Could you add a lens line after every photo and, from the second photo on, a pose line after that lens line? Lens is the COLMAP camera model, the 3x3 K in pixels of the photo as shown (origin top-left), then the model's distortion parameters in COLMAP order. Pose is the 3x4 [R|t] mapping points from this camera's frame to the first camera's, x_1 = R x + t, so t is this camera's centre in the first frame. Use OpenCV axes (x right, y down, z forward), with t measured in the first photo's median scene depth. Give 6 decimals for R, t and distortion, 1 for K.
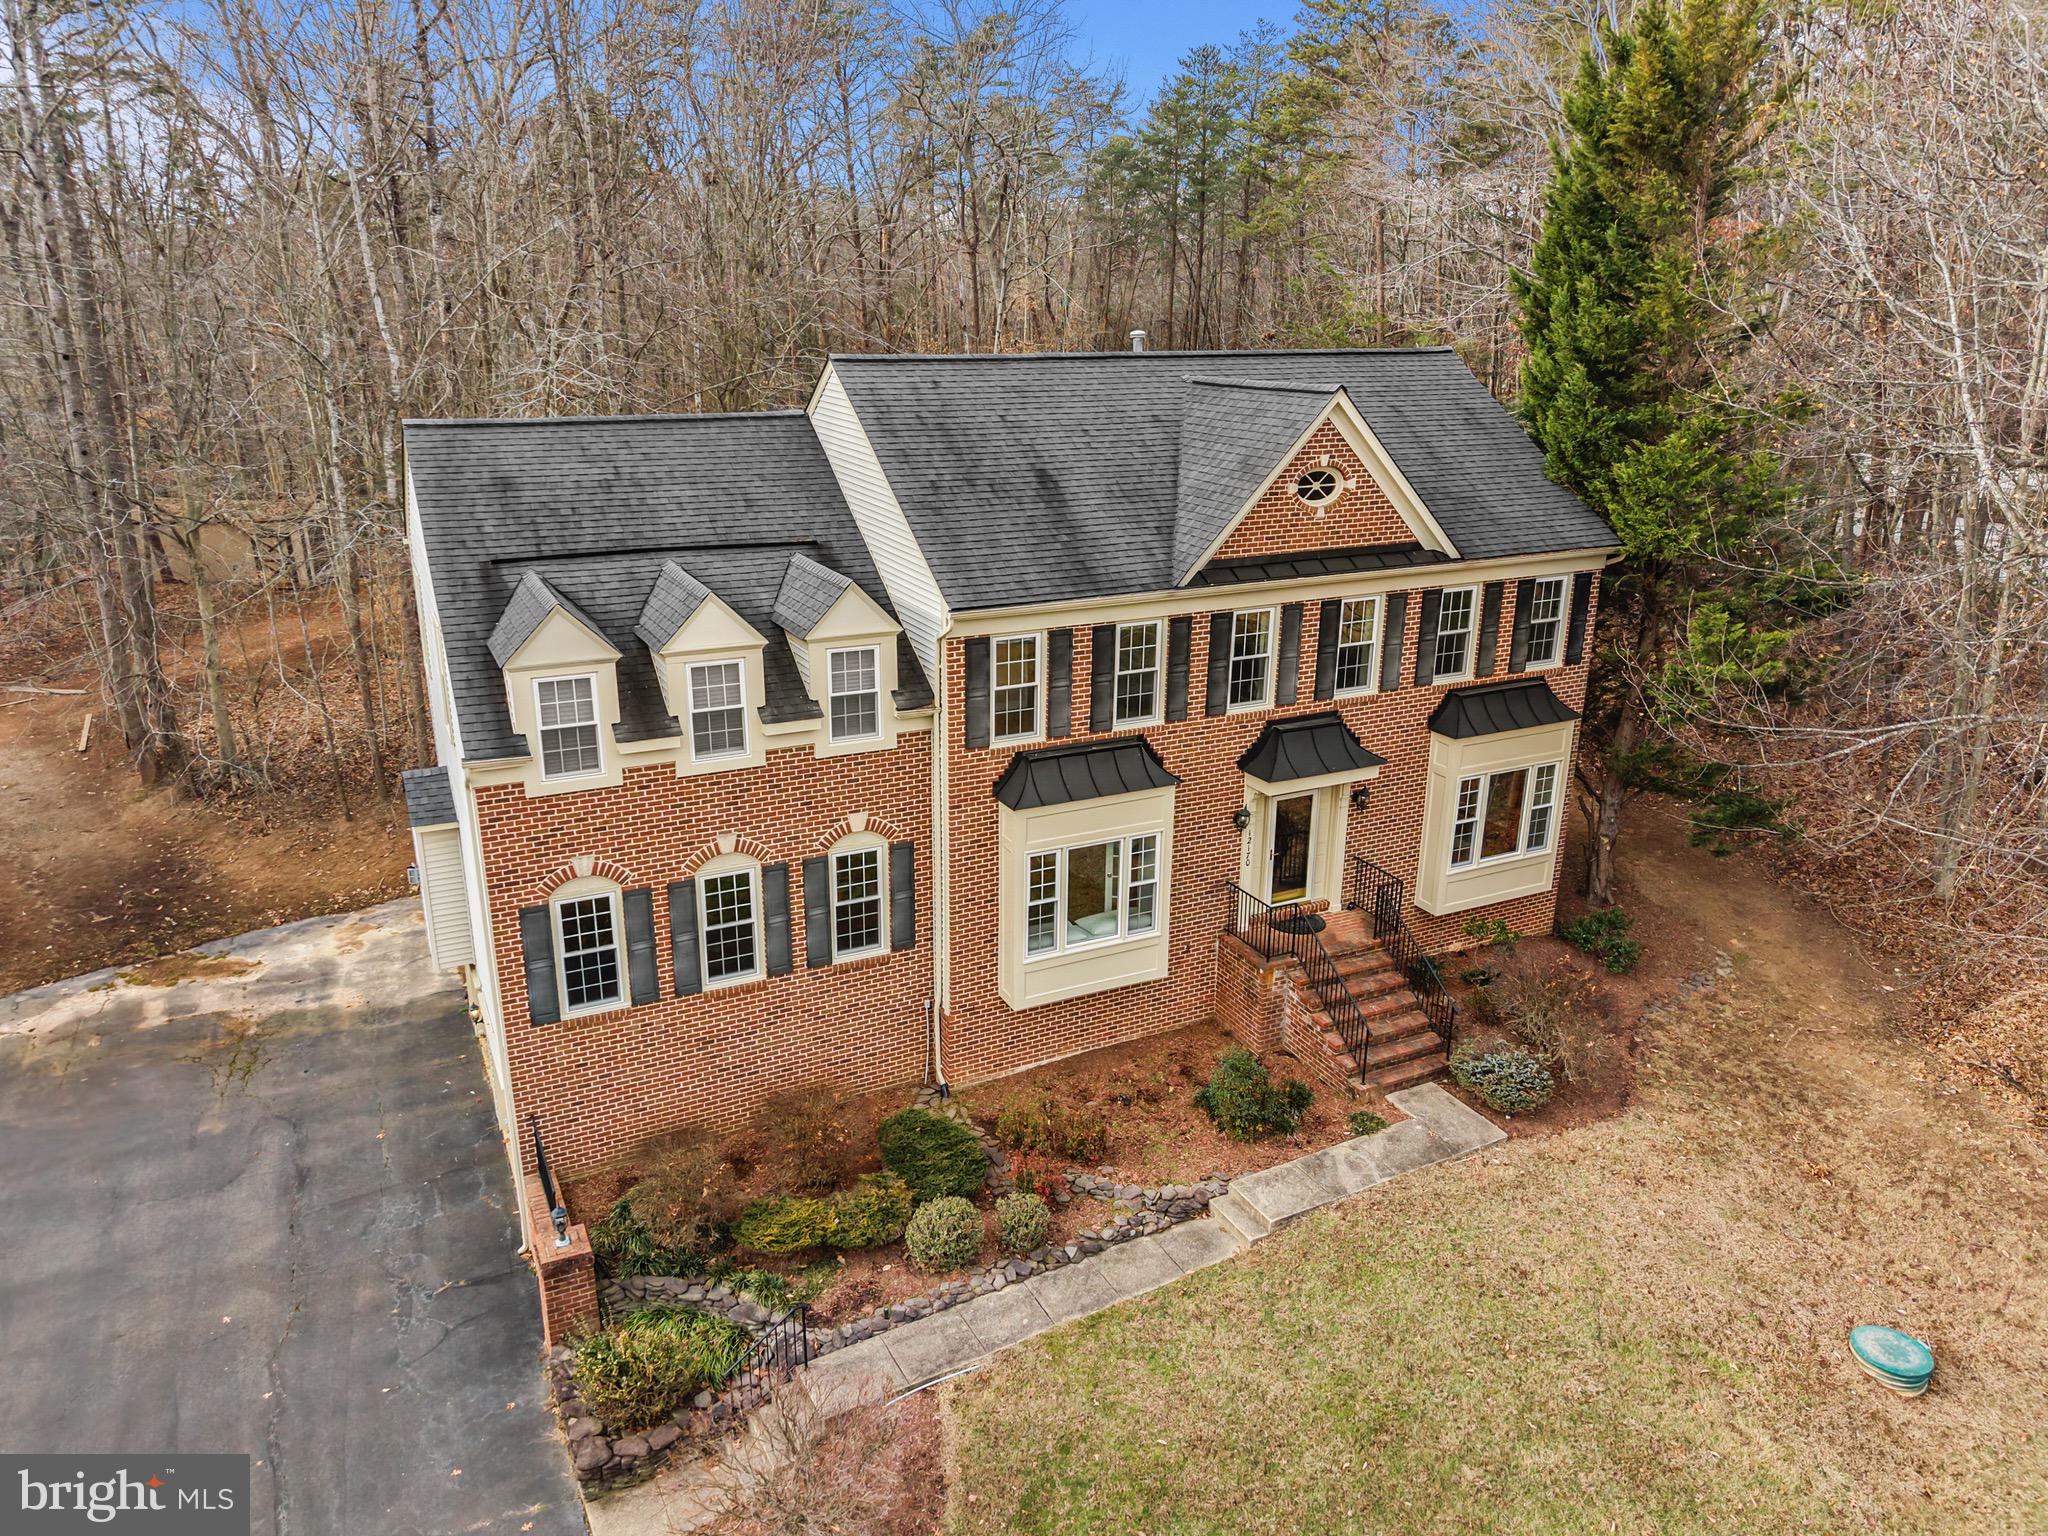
lens RADIAL K [[1421.1, 0, 1012.4], [0, 1421.1, 759.0], [0, 0, 1]] dist [0.039626, -0.027679]
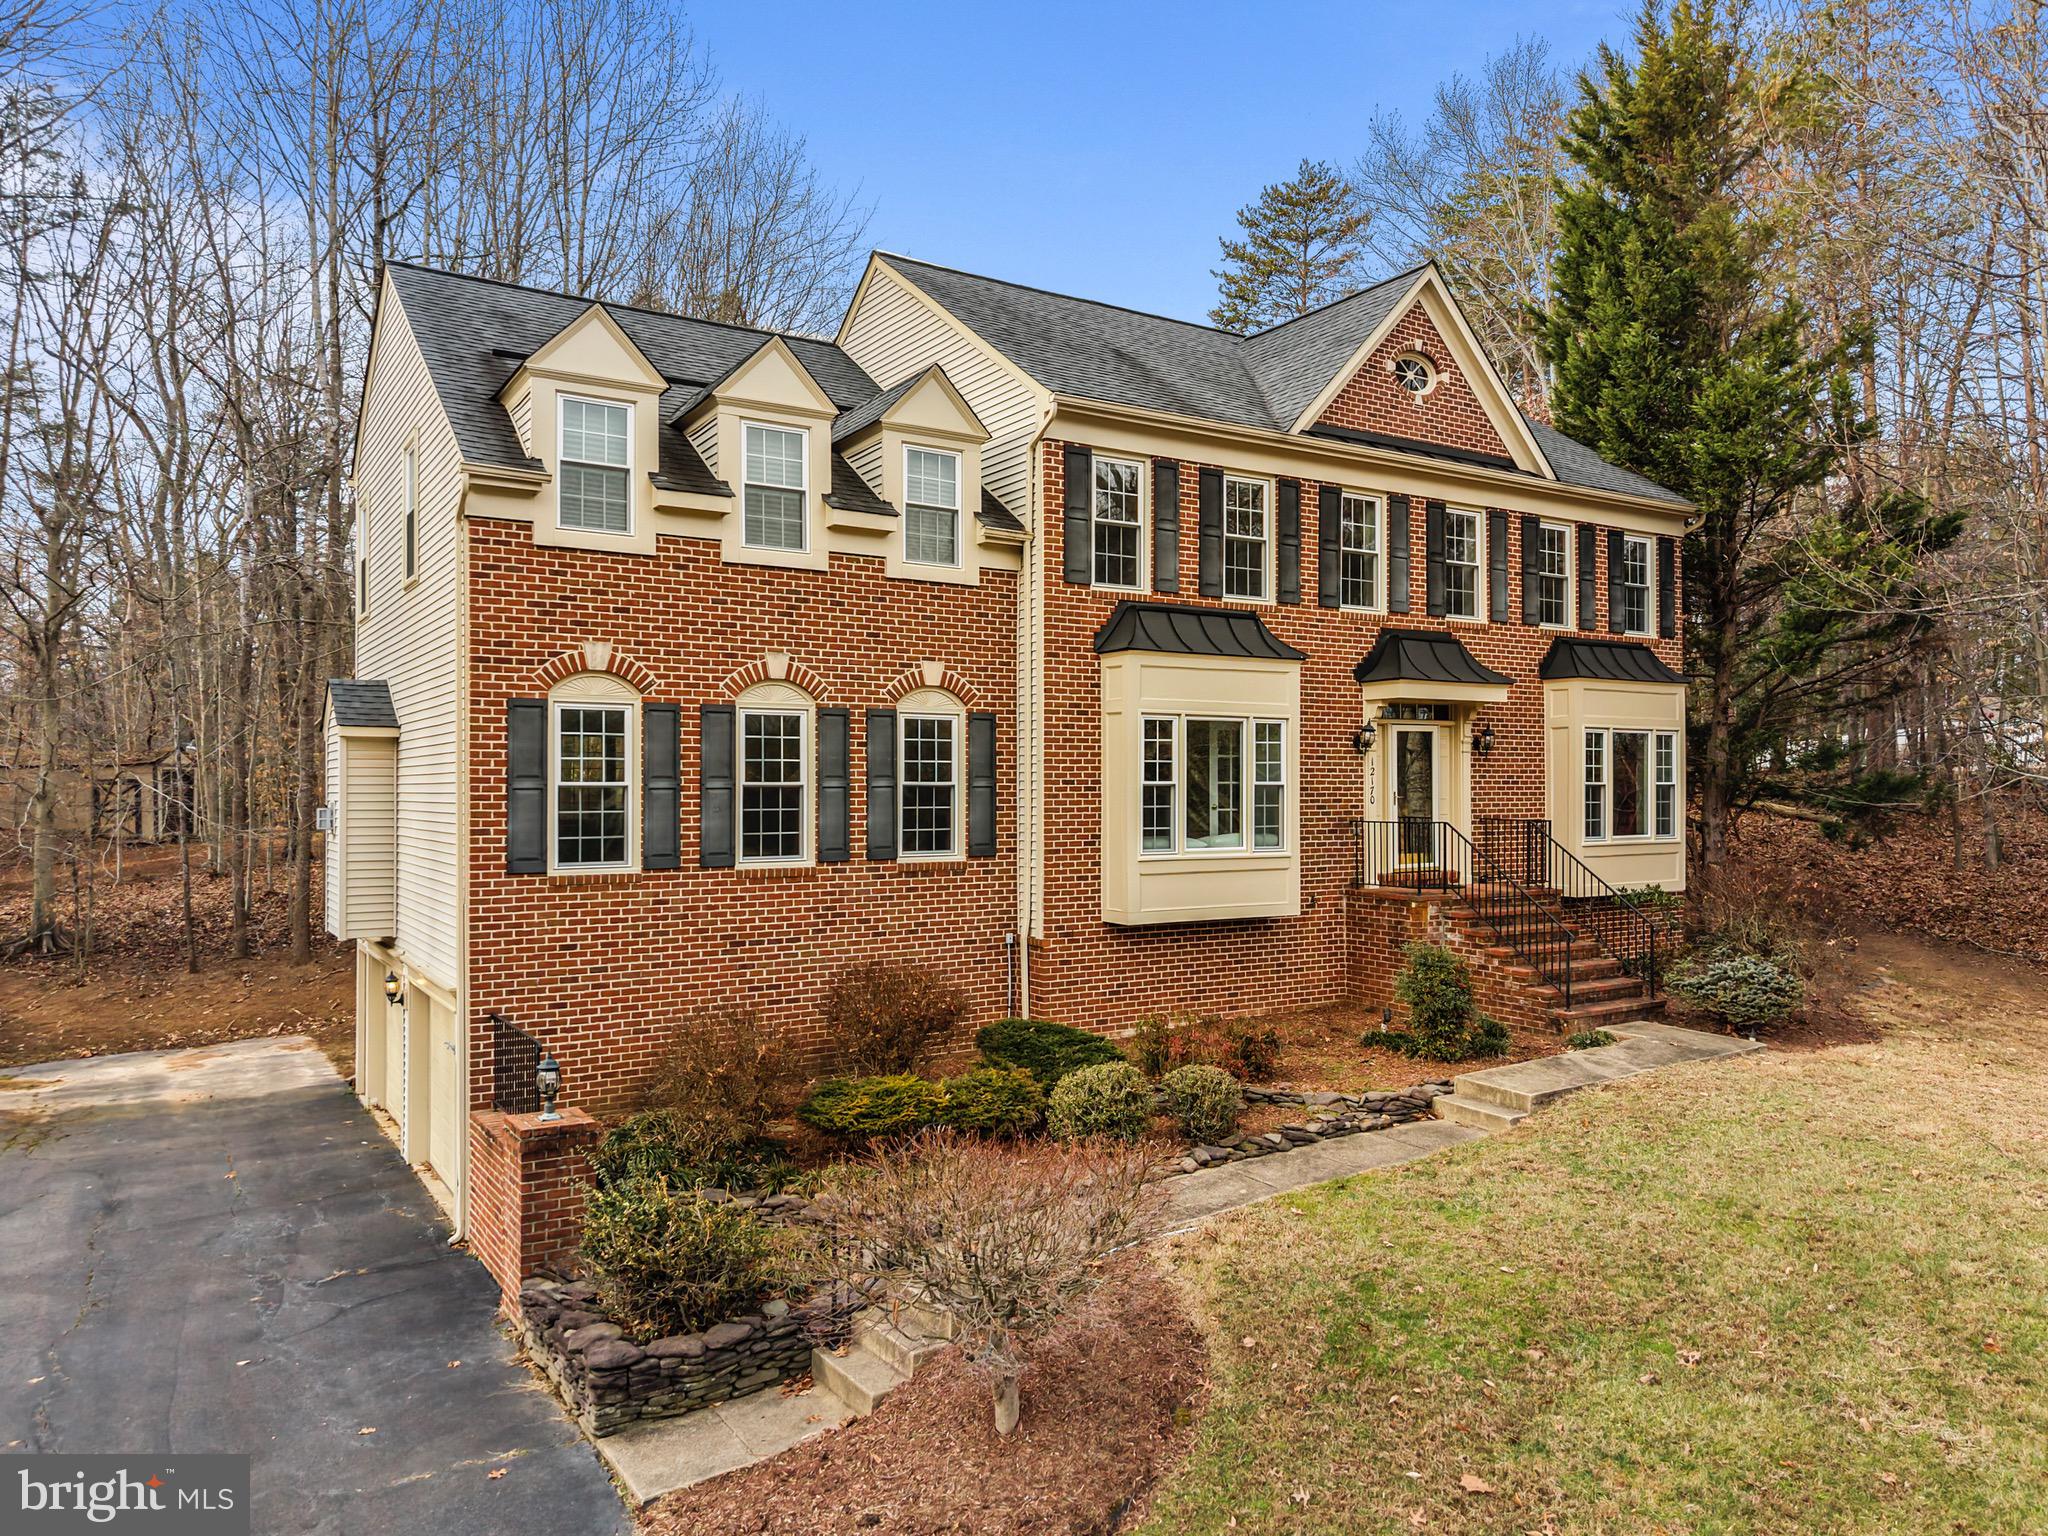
lens RADIAL K [[1421.1, 0, 1042.0], [0, 1421.1, 765.1], [0, 0, 1]] dist [0.039626, -0.027679]
pose [[0.992994, -0.005184, 0.118051, -0.139488], [0.043137, 0.945993, -0.321303, 0.346931], [-0.110010, 0.324145, 0.939589, 0.248358]]
